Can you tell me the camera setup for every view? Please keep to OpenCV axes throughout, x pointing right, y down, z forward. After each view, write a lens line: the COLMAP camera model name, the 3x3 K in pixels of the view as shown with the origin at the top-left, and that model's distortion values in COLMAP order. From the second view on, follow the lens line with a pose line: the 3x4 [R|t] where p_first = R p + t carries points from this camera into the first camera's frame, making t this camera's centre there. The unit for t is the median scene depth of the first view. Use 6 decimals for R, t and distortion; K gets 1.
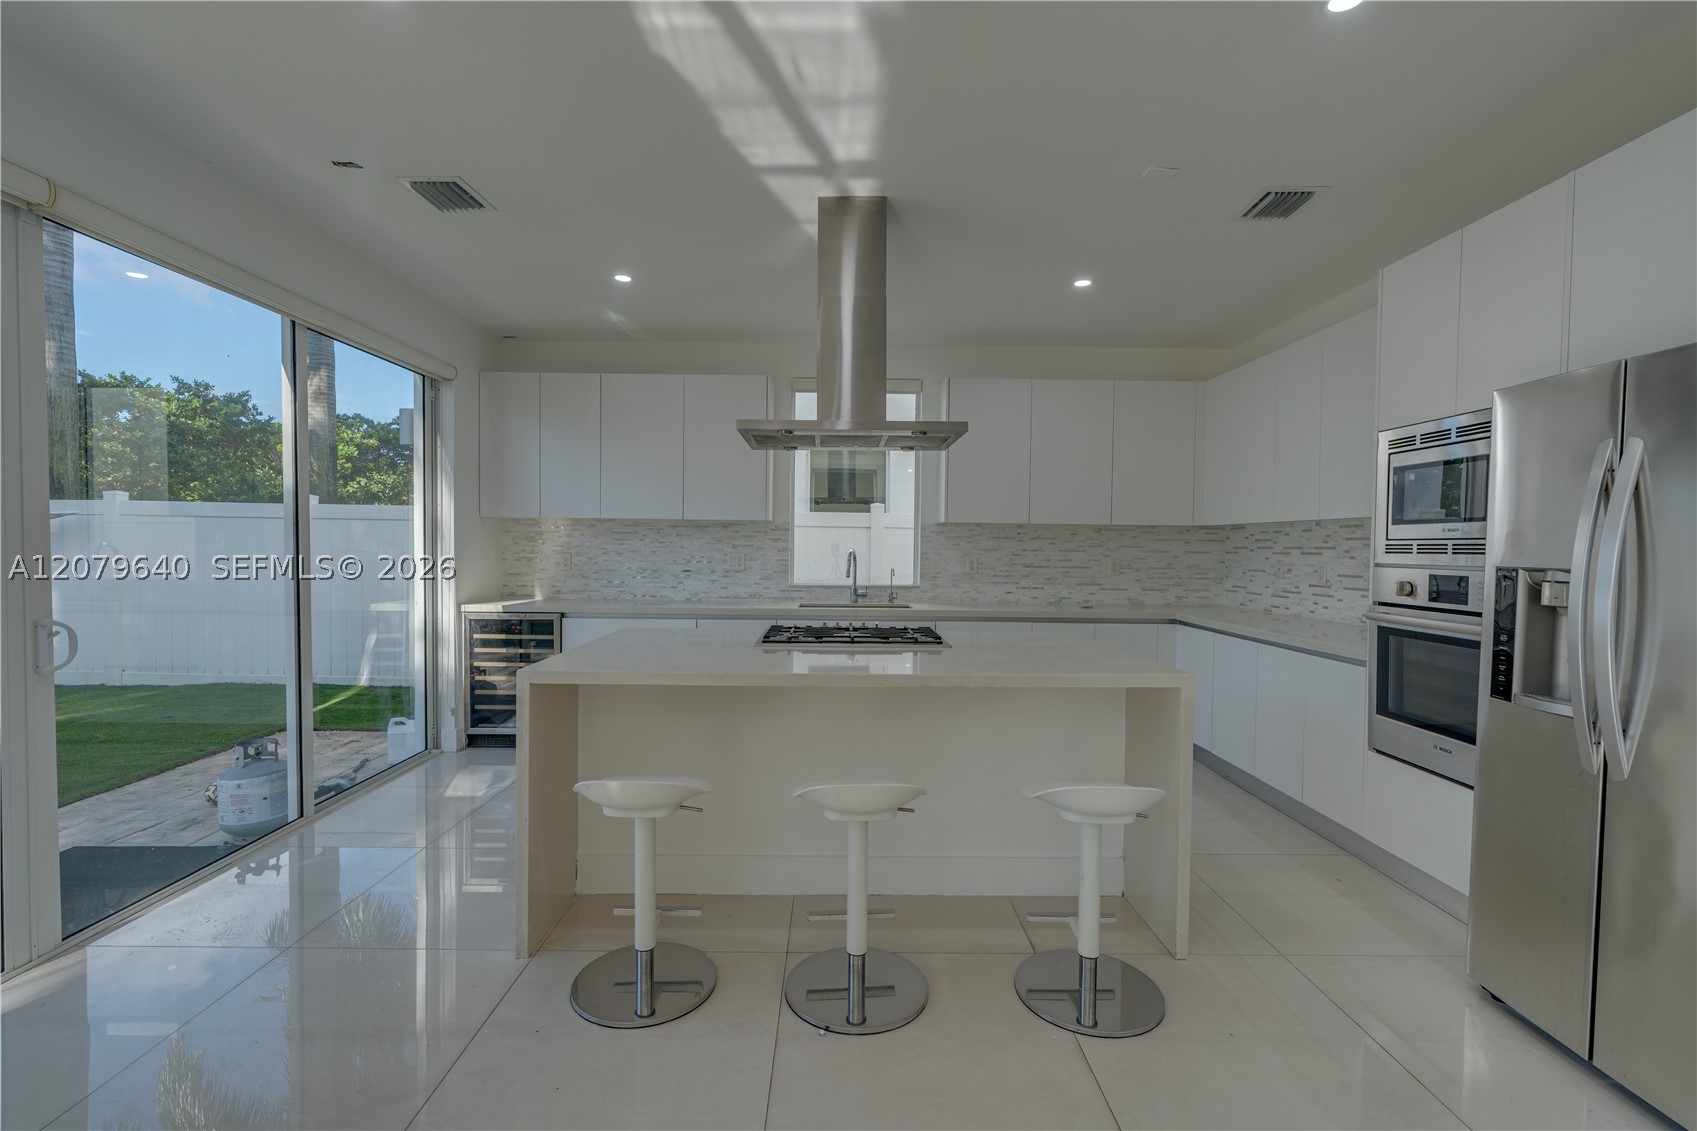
lens RADIAL K [[758.1, 0, 848.5], [0, 758.1, 565.5], [0, 0, 1]] dist [-0.013739, 0.000033]
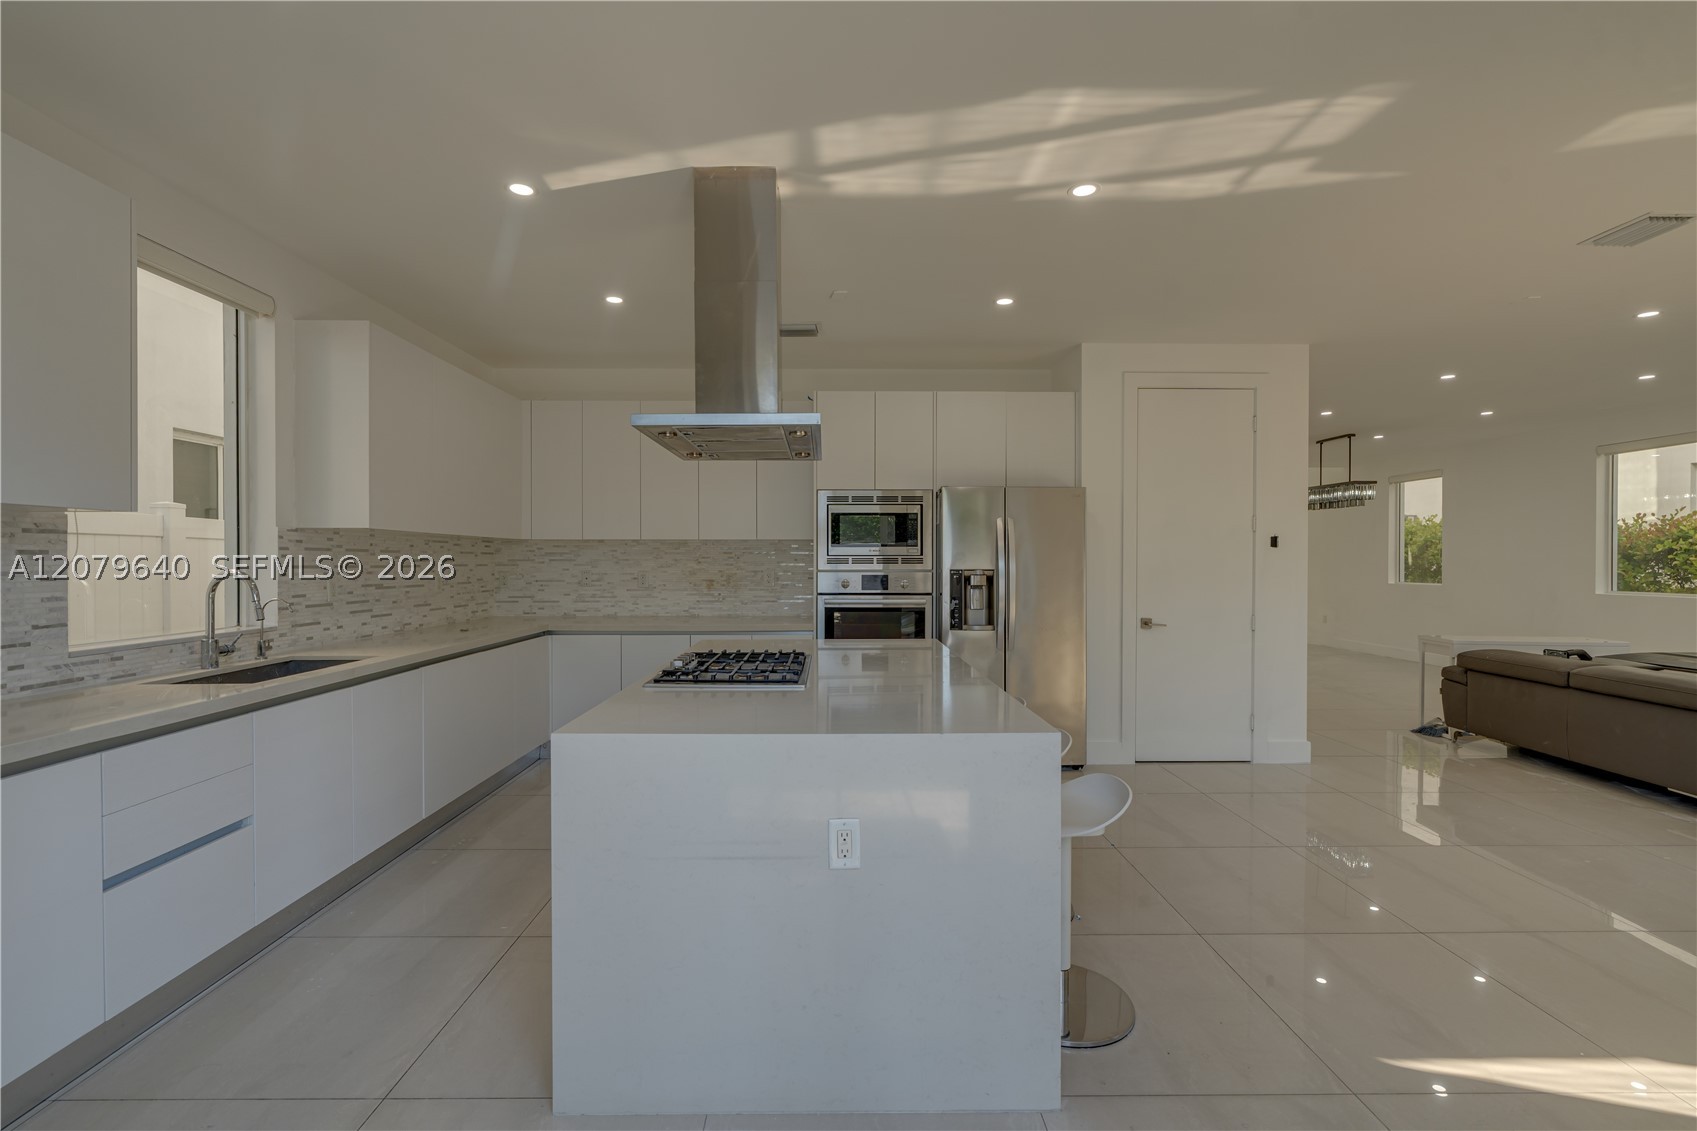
lens RADIAL K [[758.1, 0, 848.5], [0, 758.1, 565.5], [0, 0, 1]] dist [-0.013739, 0.000033]
pose [[0.004831, -0.019136, 0.999805, -0.653422], [0.026862, 0.999459, 0.018999, -0.028640], [-0.999627, 0.026765, 0.005342, 0.633385]]
